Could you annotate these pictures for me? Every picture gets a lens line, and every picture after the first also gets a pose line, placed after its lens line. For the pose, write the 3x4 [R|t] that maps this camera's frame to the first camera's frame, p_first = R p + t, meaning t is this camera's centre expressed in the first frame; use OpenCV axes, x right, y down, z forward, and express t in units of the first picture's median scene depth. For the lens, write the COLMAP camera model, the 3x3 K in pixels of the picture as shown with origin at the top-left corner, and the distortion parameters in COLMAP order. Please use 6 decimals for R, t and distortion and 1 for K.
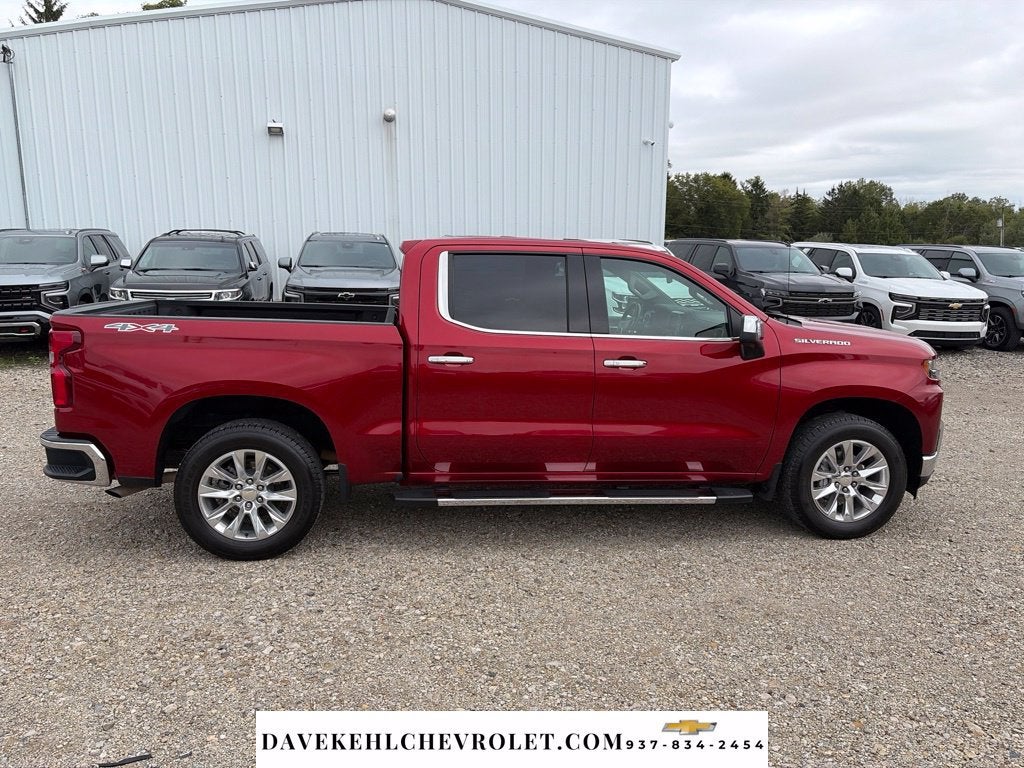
lens RADIAL K [[780.0, 0, 509.2], [0, 780.0, 372.5], [0, 0, 1]] dist [0.036141, -0.041569]
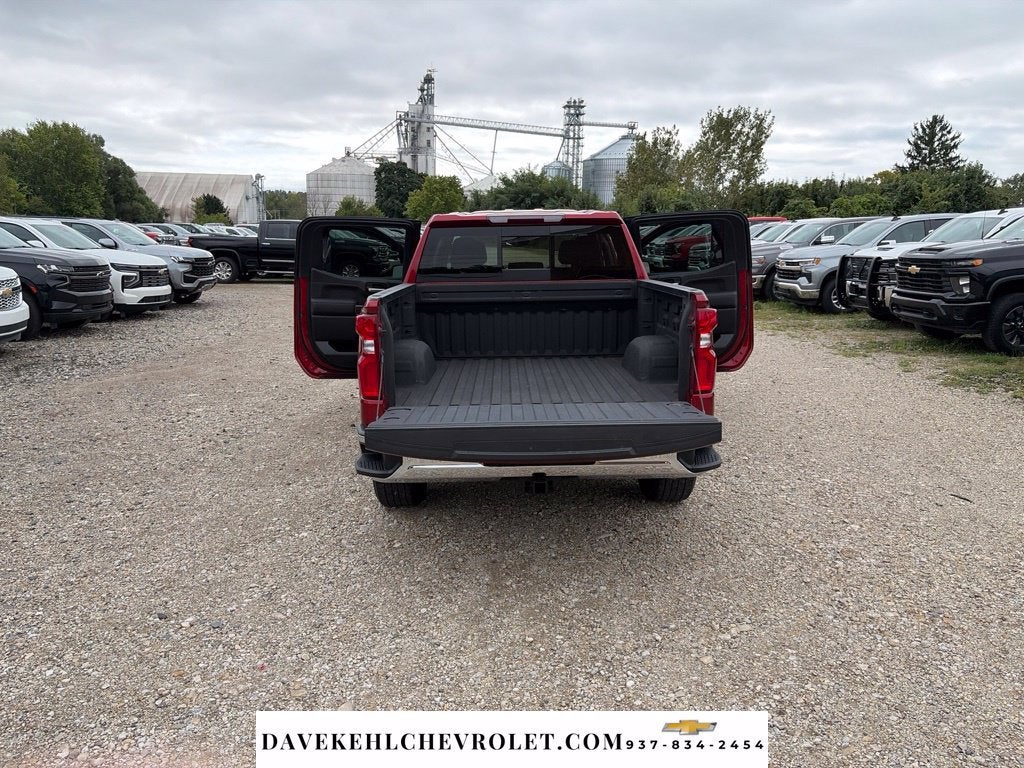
lens RADIAL K [[780.0, 0, 517.9], [0, 780.0, 384.4], [0, 0, 1]] dist [0.036141, -0.041569]
pose [[0.119189, -0.204625, 0.971557, -1.343035], [0.157625, 0.970022, 0.184965, -0.149686], [-0.980280, 0.131096, 0.147870, 0.942002]]
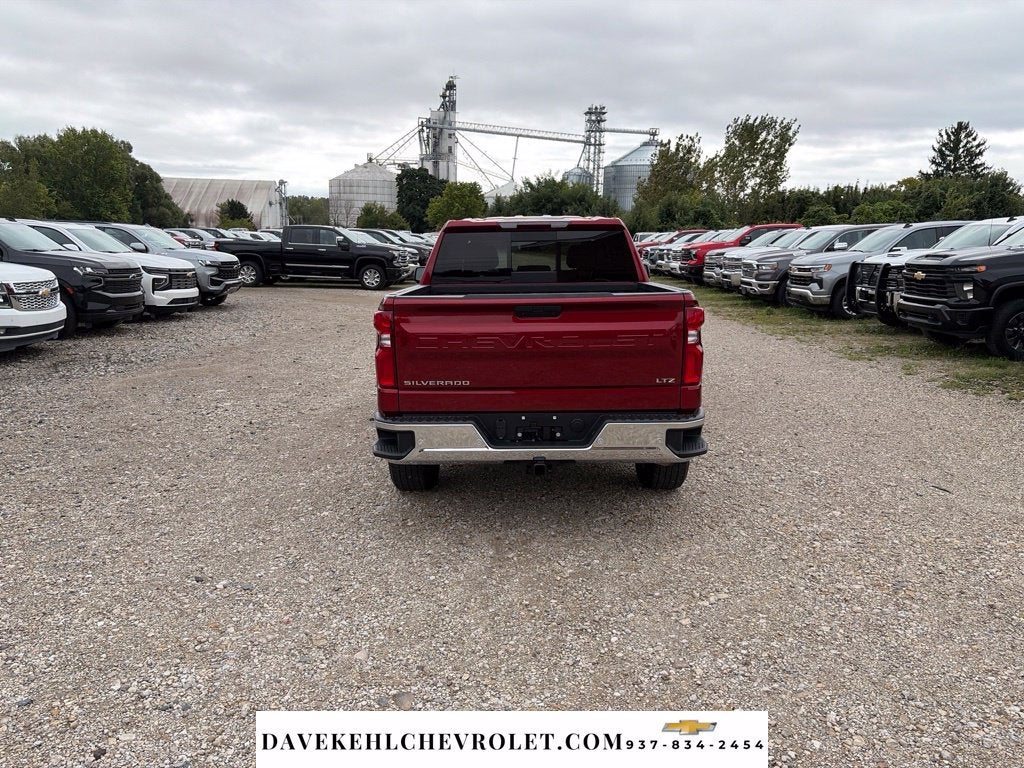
lens RADIAL K [[780.0, 0, 518.1], [0, 780.0, 387.4], [0, 0, 1]] dist [0.036141, -0.041569]
pose [[0.144721, -0.199823, 0.969085, -1.419663], [0.153933, 0.972018, 0.177440, -0.144532], [-0.977426, 0.123495, 0.171431, 0.913890]]
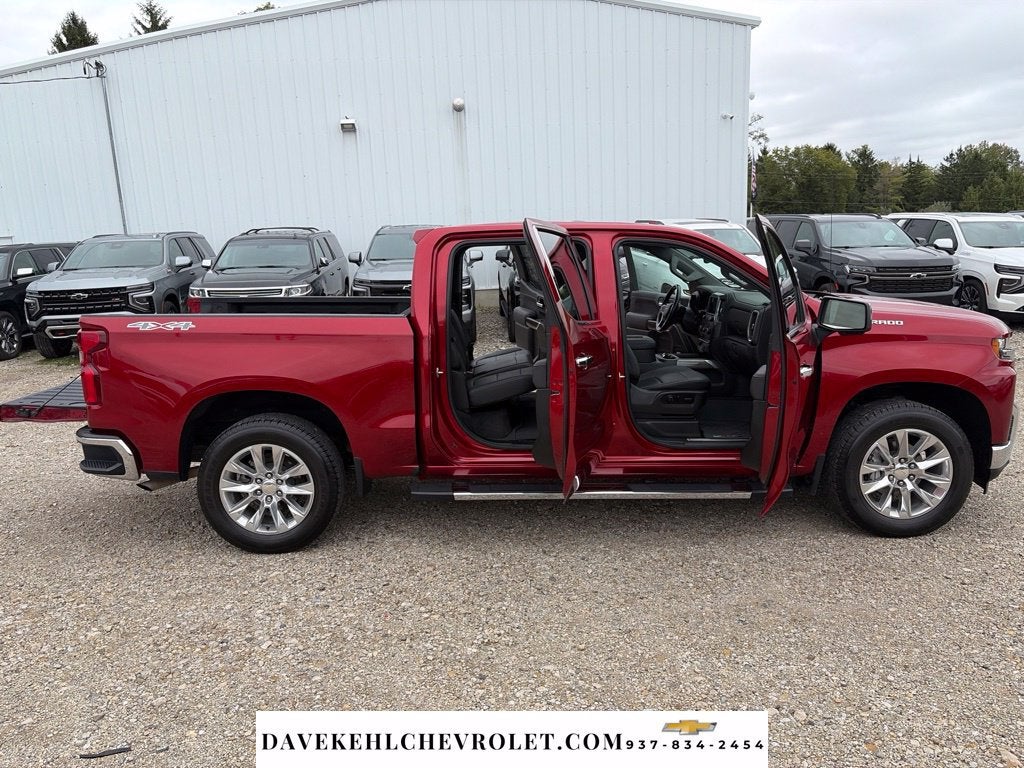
lens RADIAL K [[780.0, 0, 501.2], [0, 780.0, 377.3], [0, 0, 1]] dist [0.036141, -0.041569]
pose [[0.991182, -0.017692, -0.131322, 0.096187], [0.020524, 0.999584, 0.020242, -0.001768], [0.130909, -0.022759, 0.991133, 0.039881]]
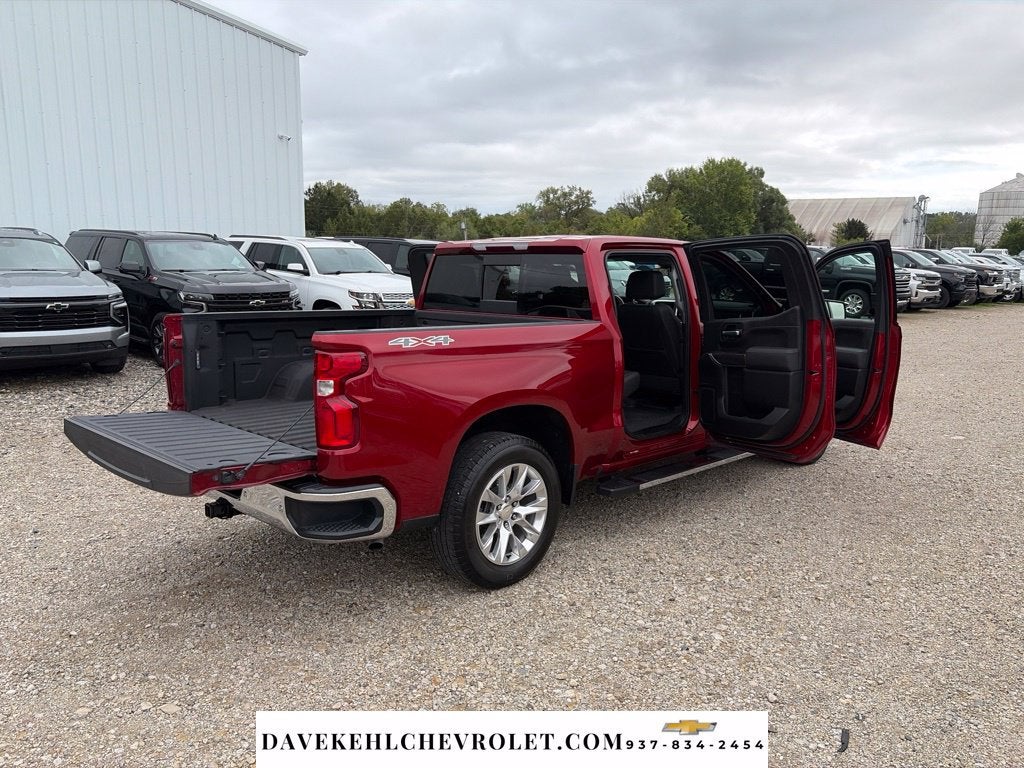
lens RADIAL K [[780.0, 0, 504.3], [0, 780.0, 381.4], [0, 0, 1]] dist [0.036141, -0.041569]
pose [[0.798783, -0.103956, 0.592570, -0.833026], [0.095813, 0.994369, 0.045289, -0.040659], [-0.593941, 0.020600, 0.804245, 0.246683]]
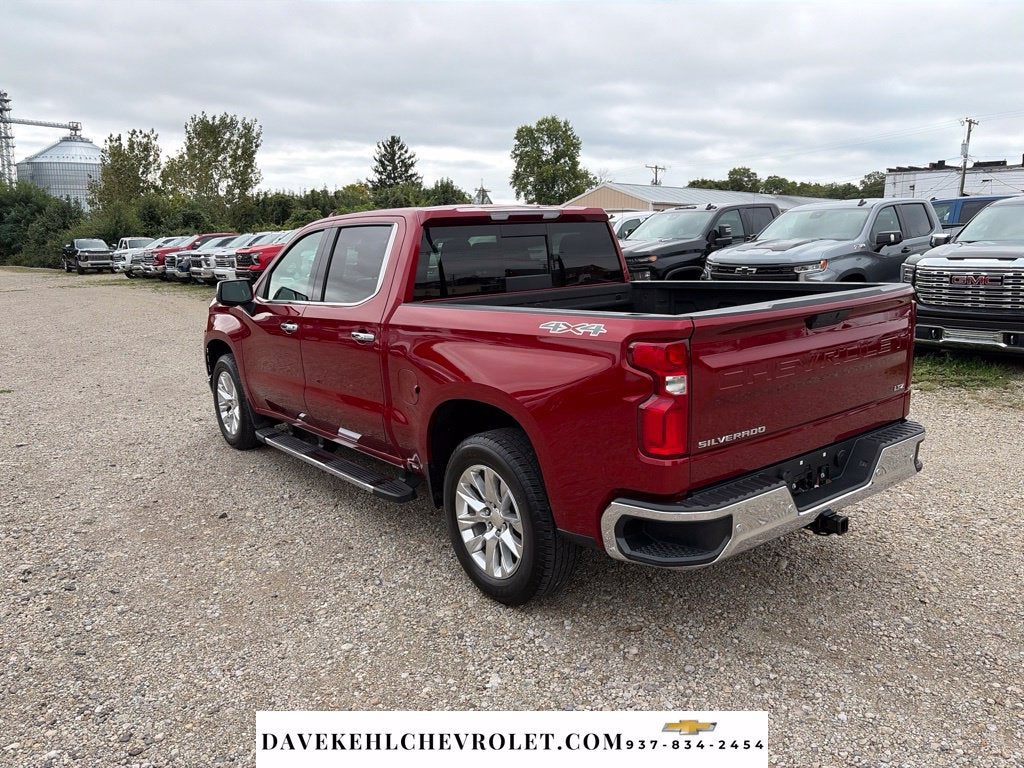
lens RADIAL K [[780.0, 0, 511.1], [0, 780.0, 379.3], [0, 0, 1]] dist [0.036141, -0.041569]
pose [[-0.492829, -0.159928, 0.855303, -0.991478], [0.150752, 0.952405, 0.264949, -0.237704], [-0.856968, 0.259513, -0.445263, 1.575872]]
